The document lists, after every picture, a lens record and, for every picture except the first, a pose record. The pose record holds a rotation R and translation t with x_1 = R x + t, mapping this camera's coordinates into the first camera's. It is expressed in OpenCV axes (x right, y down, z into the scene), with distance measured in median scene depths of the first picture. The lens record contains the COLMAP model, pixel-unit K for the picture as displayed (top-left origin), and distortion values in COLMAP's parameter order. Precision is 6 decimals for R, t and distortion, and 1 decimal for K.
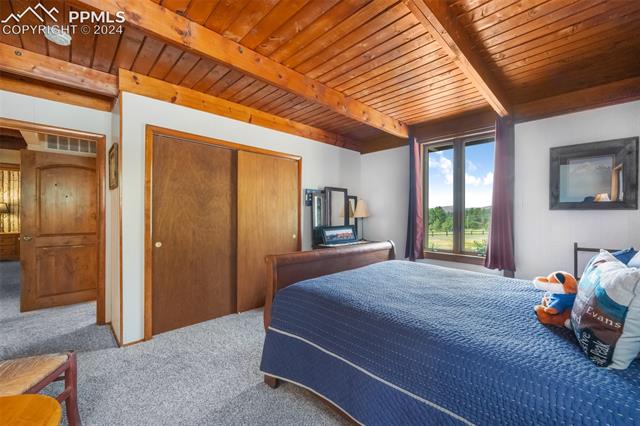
lens RADIAL K [[260.1, 0, 320.9], [0, 260.1, 213.7], [0, 0, 1]] dist [0.001448, 0.000195]
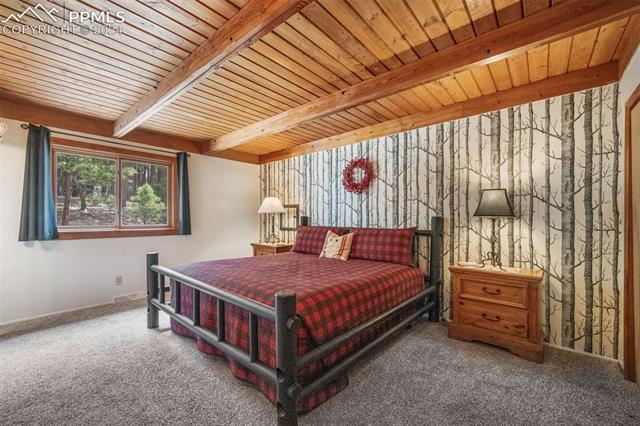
lens RADIAL K [[260.1, 0, 321.3], [0, 260.1, 215.1], [0, 0, 1]] dist [0.001448, 0.000195]
pose [[0.074691, 0.001146, -0.997206, -0.833288], [-0.000236, 0.999999, 0.001131, -0.003864], [0.997207, 0.000151, 0.074692, 0.691927]]
